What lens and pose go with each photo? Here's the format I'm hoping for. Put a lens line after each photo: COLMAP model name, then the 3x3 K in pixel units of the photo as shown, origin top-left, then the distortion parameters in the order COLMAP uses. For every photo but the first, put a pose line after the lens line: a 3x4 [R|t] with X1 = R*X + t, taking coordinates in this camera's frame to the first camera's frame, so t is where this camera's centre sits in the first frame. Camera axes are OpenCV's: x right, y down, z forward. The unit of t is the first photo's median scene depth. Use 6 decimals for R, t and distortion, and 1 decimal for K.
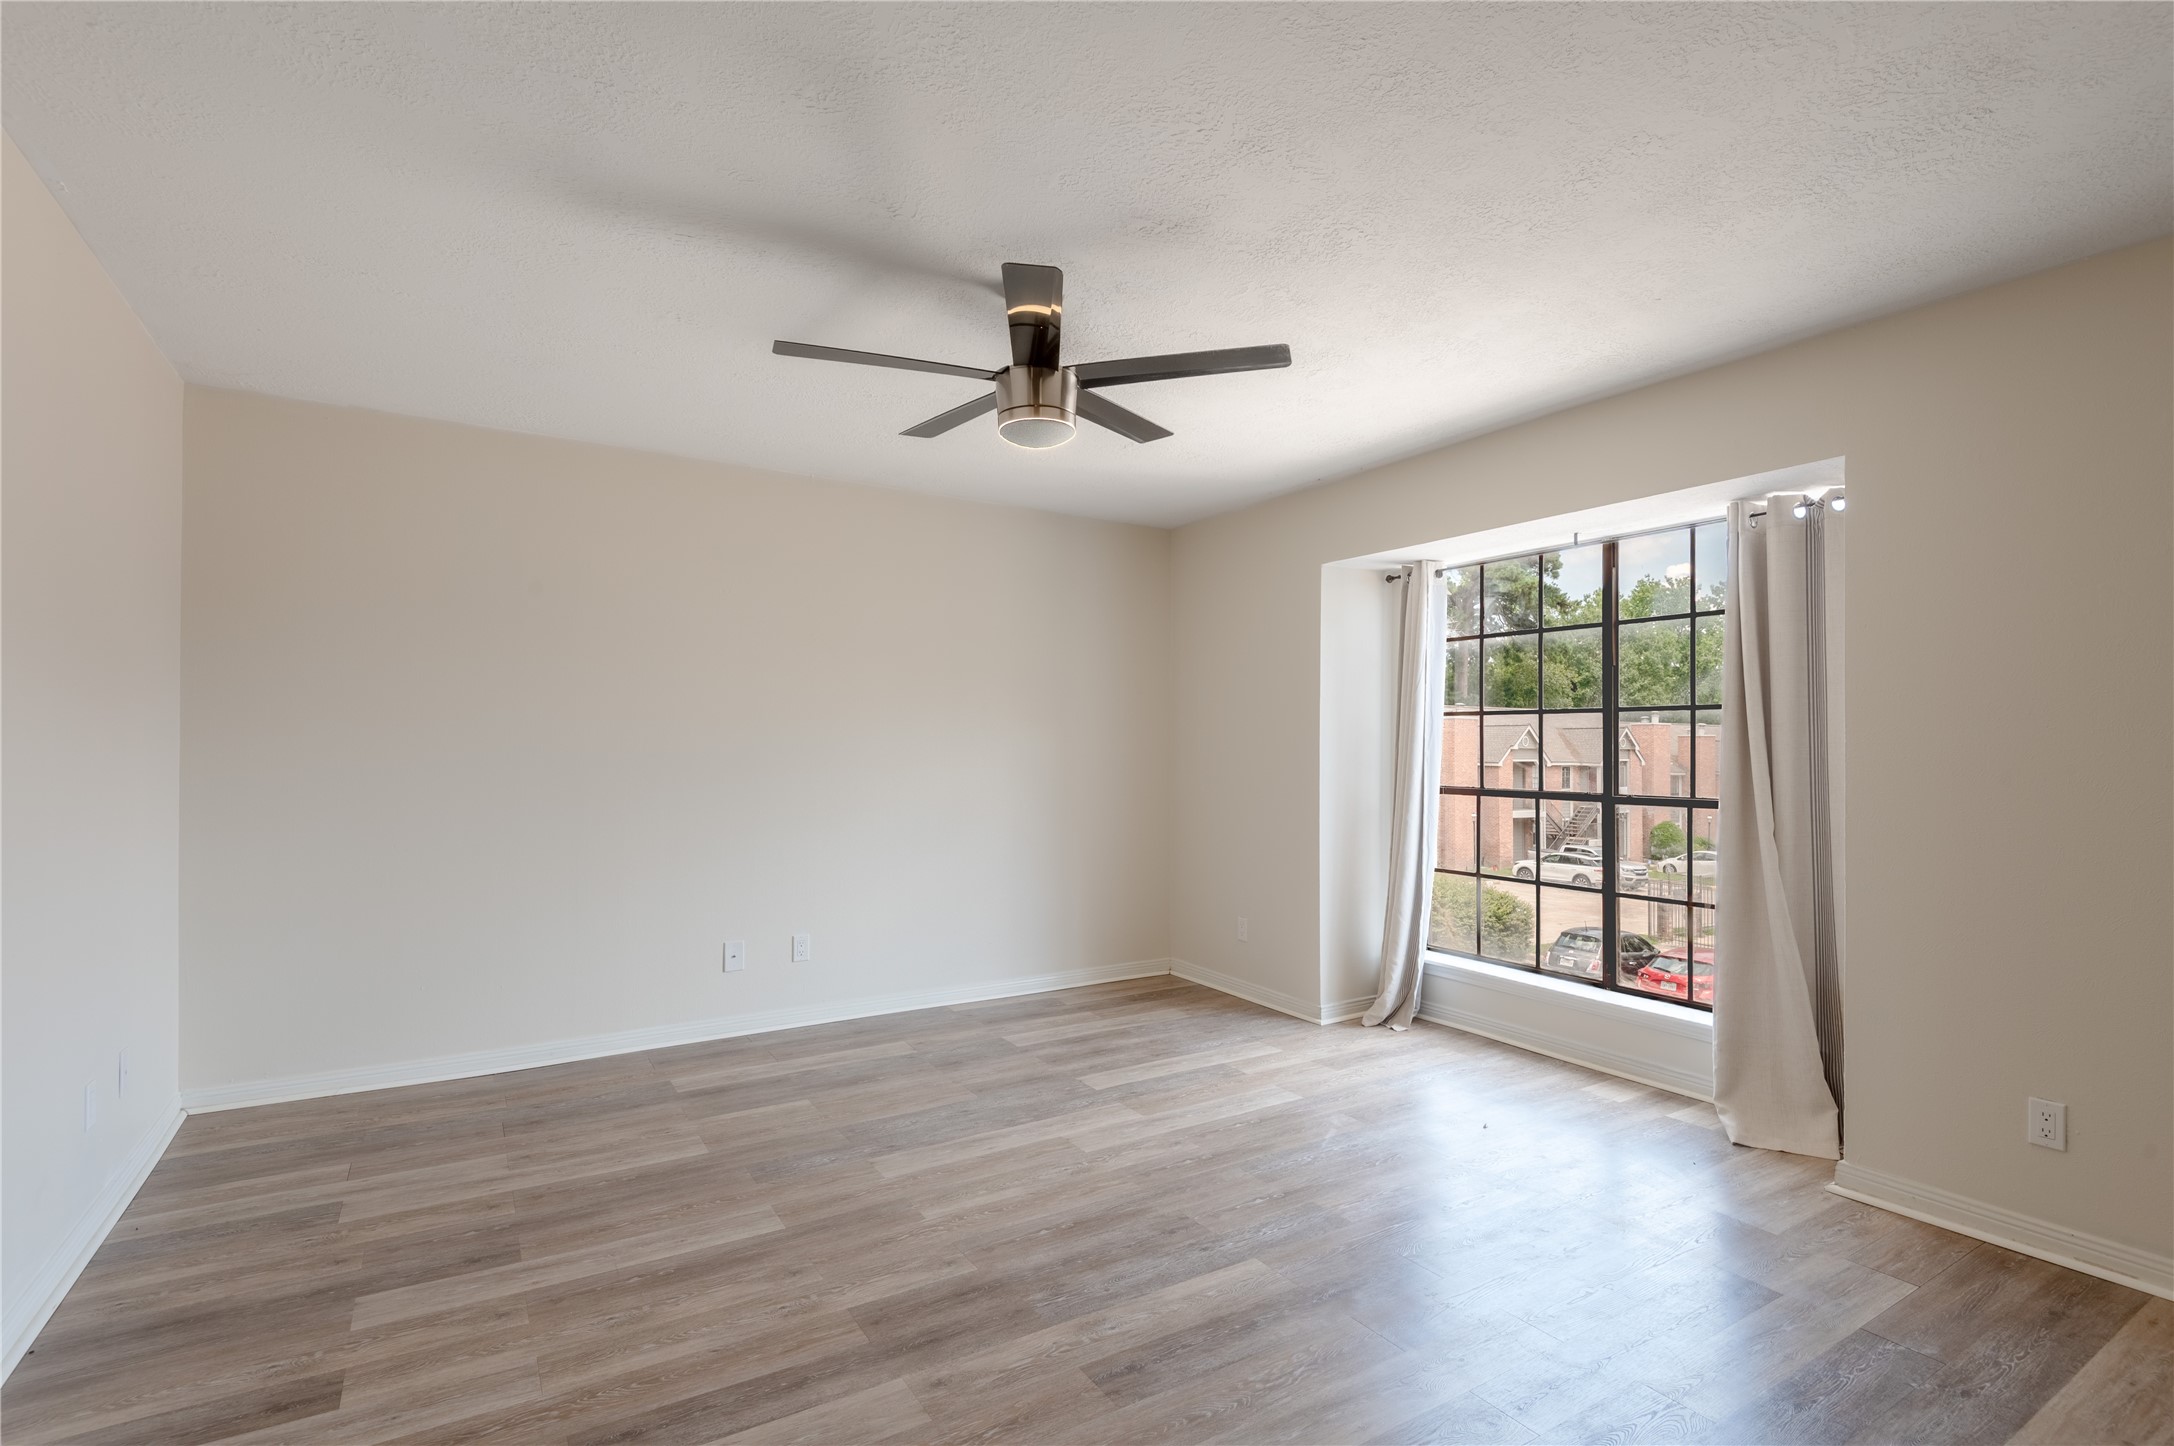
lens RADIAL K [[1039.1, 0, 1097.3], [0, 1039.1, 735.2], [0, 0, 1]] dist [0.038679, -0.029154]
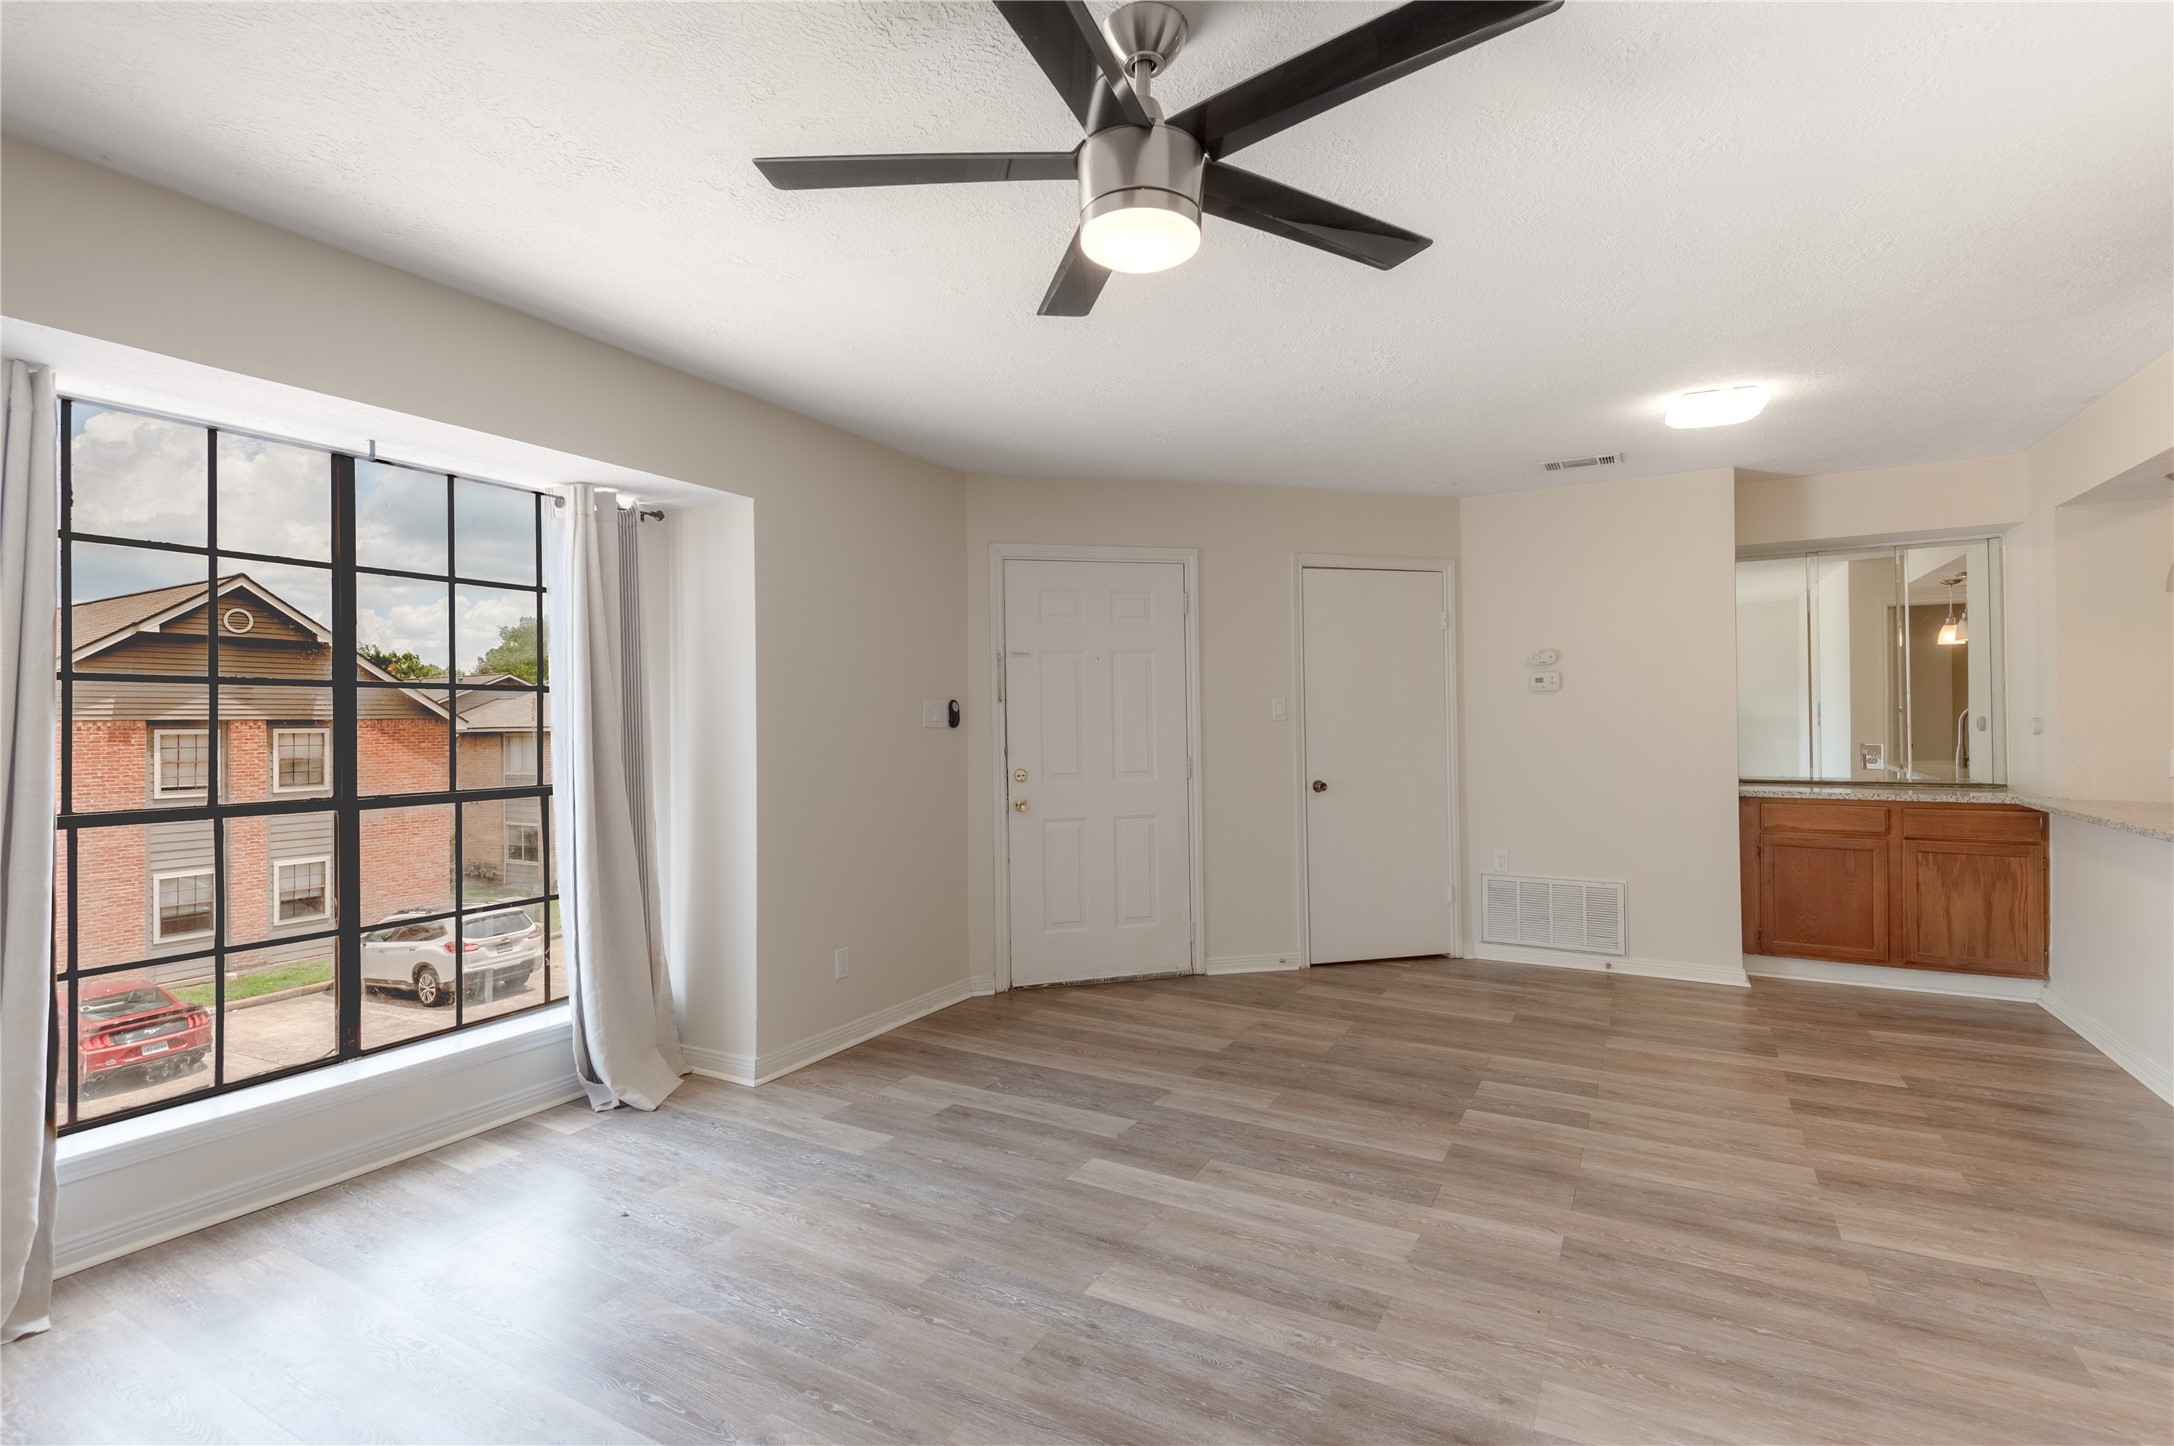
lens RADIAL K [[1005.8, 0, 1087.0], [0, 1005.8, 723.0], [0, 0, 1]] dist [0.068976, -0.049782]
pose [[-0.478682, -0.000950, 0.877988, -0.430172], [-0.001648, 0.999999, 0.000184, 0.003324], [-0.877987, -0.001359, -0.478683, 0.972864]]
